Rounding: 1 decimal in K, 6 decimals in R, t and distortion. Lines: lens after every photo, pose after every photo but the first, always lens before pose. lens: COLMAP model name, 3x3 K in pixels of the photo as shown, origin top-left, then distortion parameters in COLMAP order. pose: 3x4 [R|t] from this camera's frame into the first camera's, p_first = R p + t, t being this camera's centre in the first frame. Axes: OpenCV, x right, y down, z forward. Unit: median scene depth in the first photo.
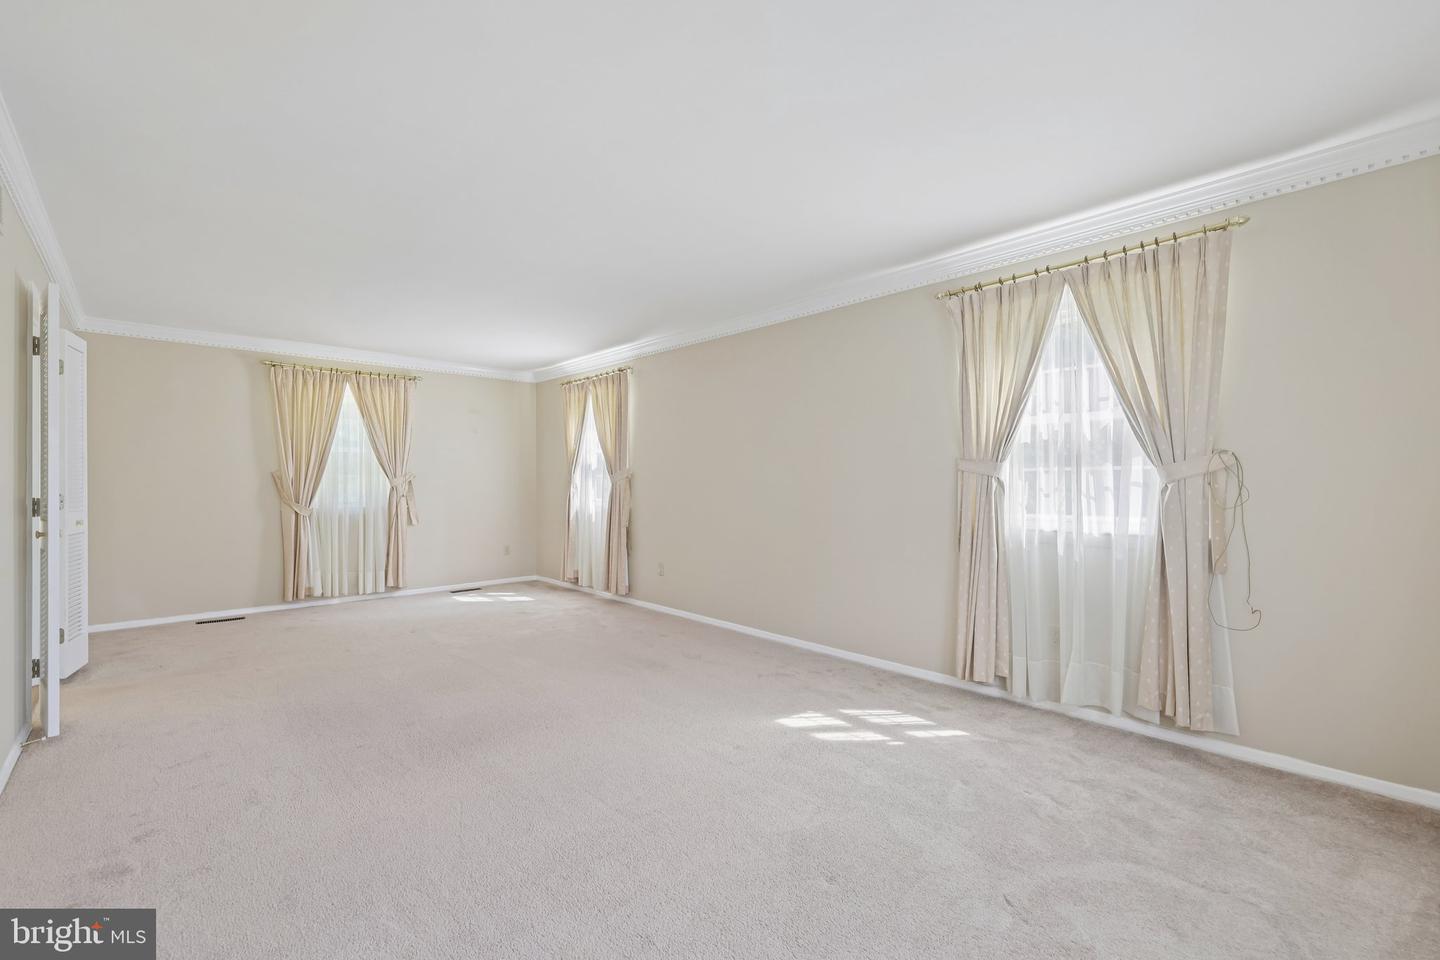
lens RADIAL K [[608.8, 0, 720.5], [0, 608.8, 481.7], [0, 0, 1]] dist [-0.001702, -0.000851]
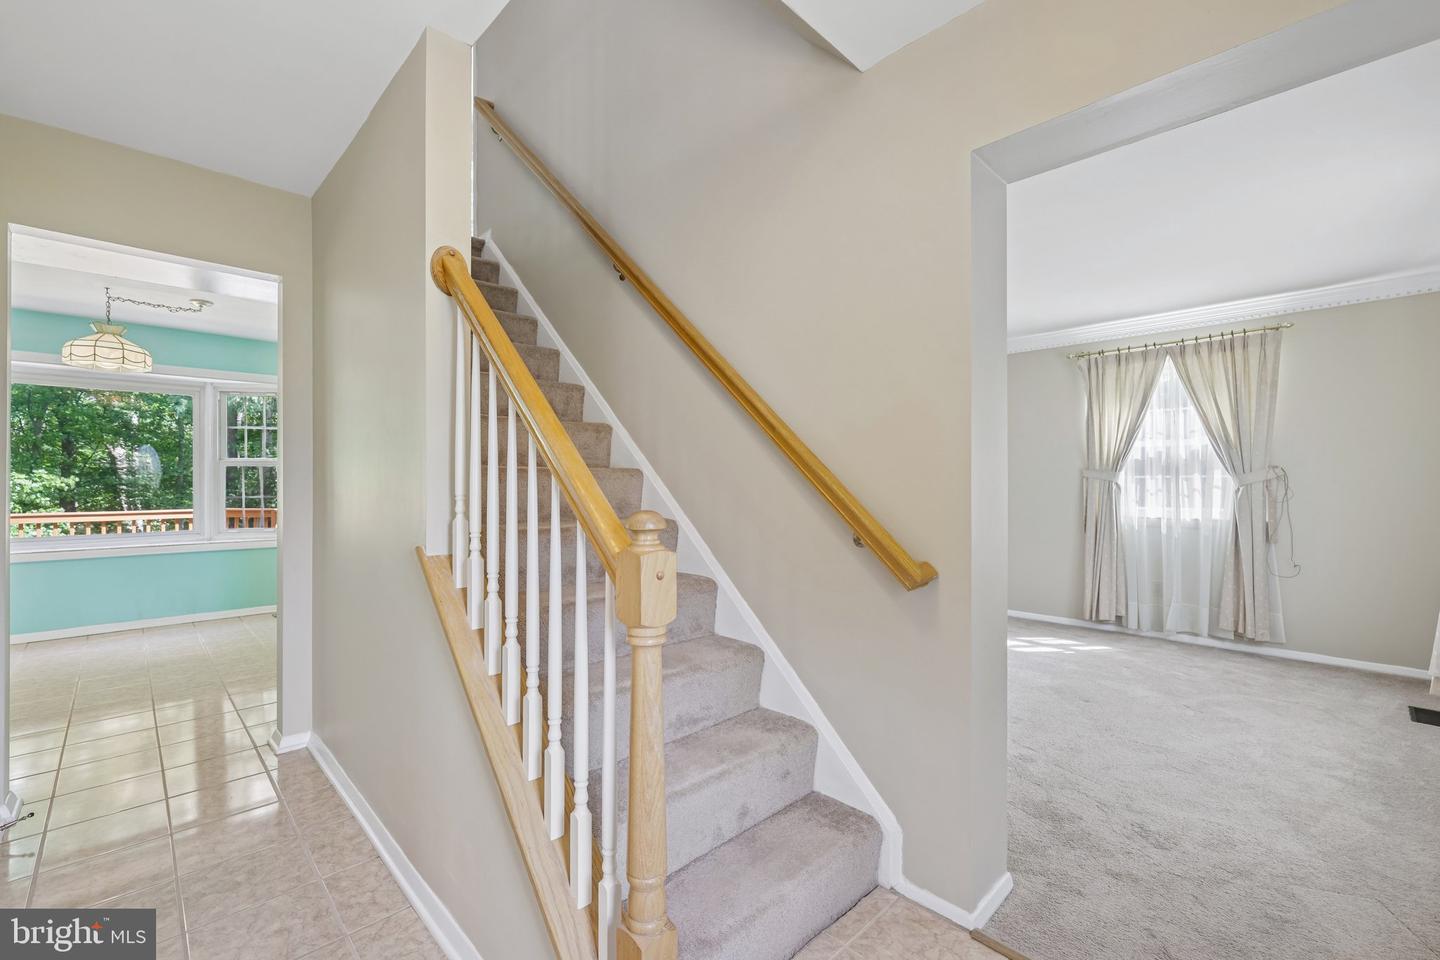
lens RADIAL K [[608.8, 0, 719.5], [0, 608.8, 481.5], [0, 0, 1]] dist [-0.001702, -0.000851]
pose [[0.999707, 0.003633, 0.023917, -0.606769], [-0.003550, 0.999988, -0.003517, -0.000139], [-0.023930, 0.003432, 0.999708, -0.507654]]
